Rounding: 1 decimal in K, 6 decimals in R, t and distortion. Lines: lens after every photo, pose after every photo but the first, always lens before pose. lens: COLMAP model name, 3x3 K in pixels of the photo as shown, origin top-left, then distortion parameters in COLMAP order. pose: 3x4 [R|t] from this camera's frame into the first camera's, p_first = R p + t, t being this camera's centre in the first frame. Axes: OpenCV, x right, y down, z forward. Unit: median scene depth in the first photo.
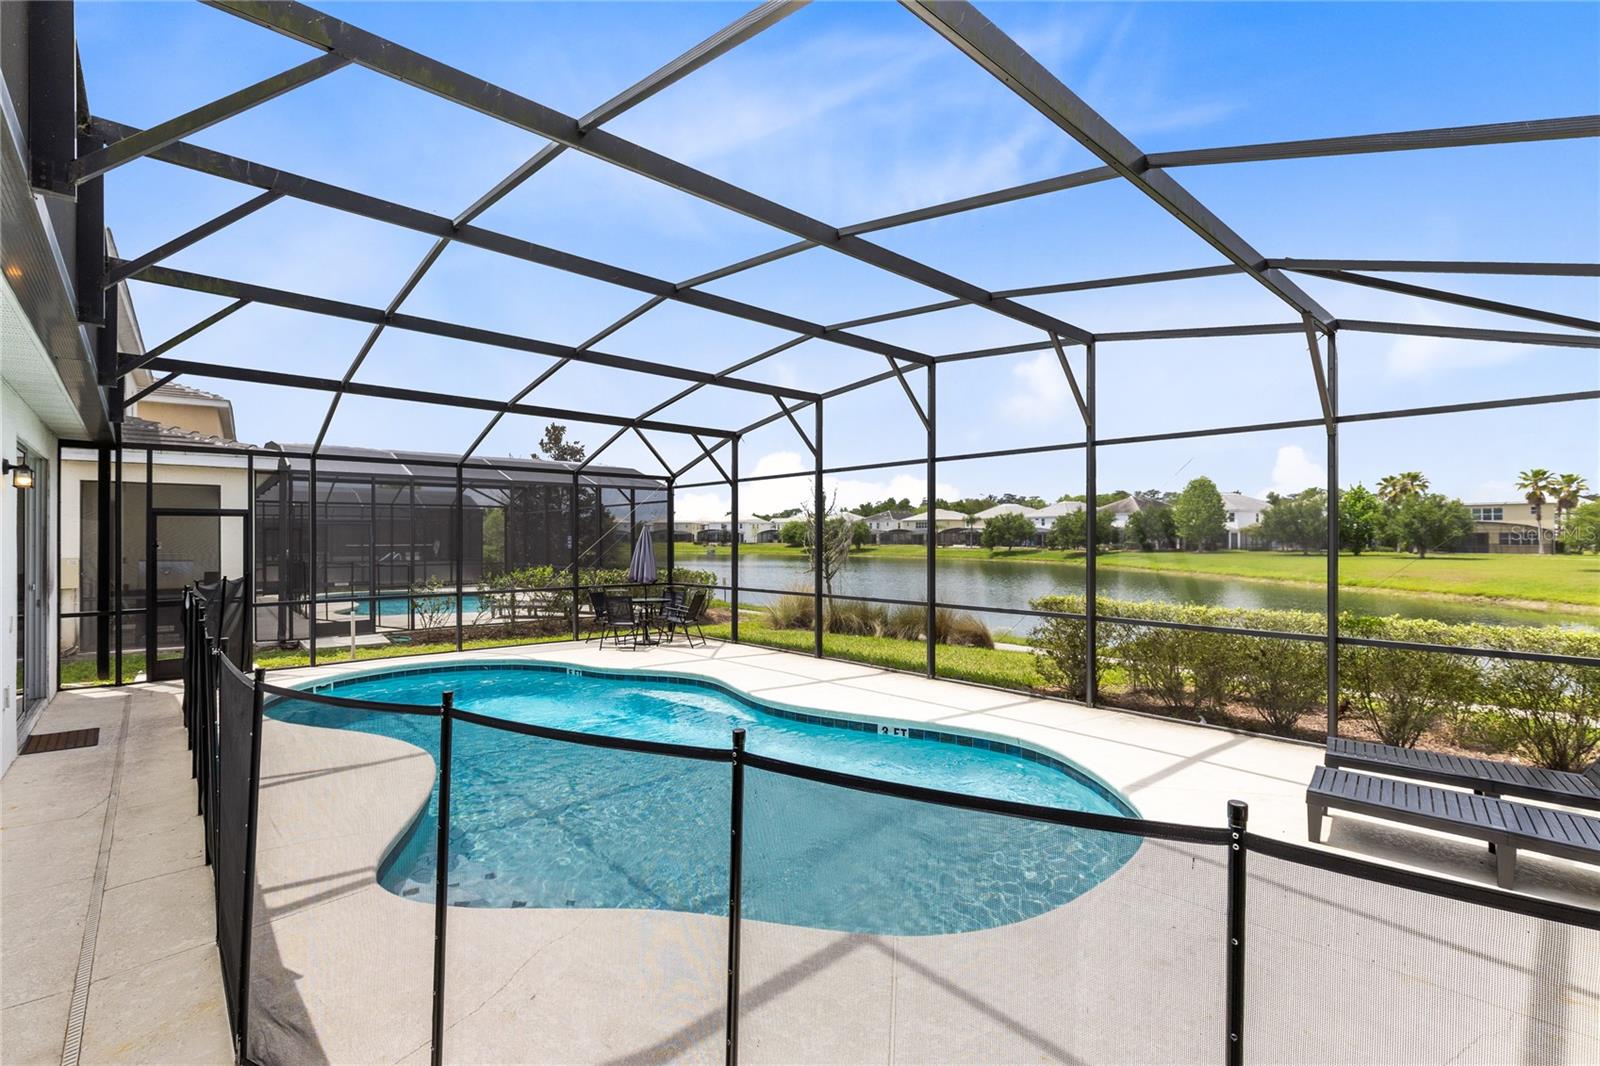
lens RADIAL K [[710.6, 0, 800.0], [0, 710.6, 533.0], [0, 0, 1]] dist [0.000841, -0.000192]
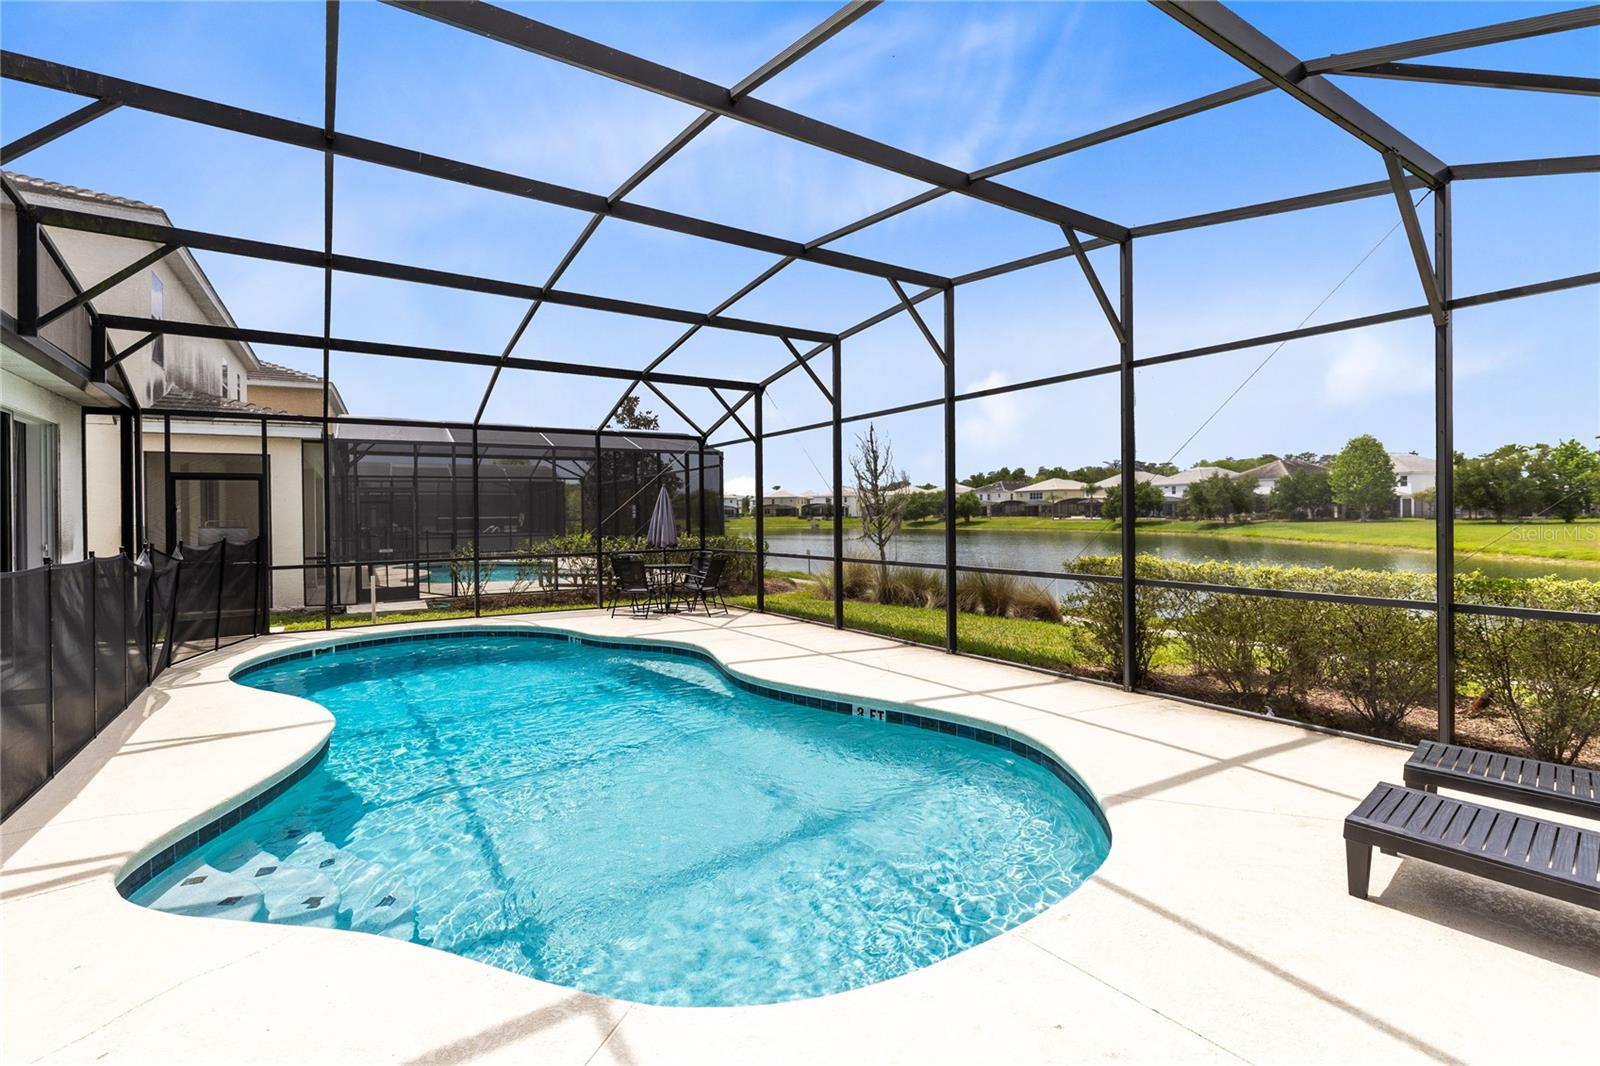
lens RADIAL K [[720.9, 0, 799.9], [0, 720.9, 511.6], [0, 0, 1]] dist [0.001108, 0.000500]
pose [[0.987743, -0.011773, -0.155647, 0.101548], [0.012575, 0.999912, 0.004169, 0.019600], [0.155584, -0.006075, 0.987804, 0.079691]]
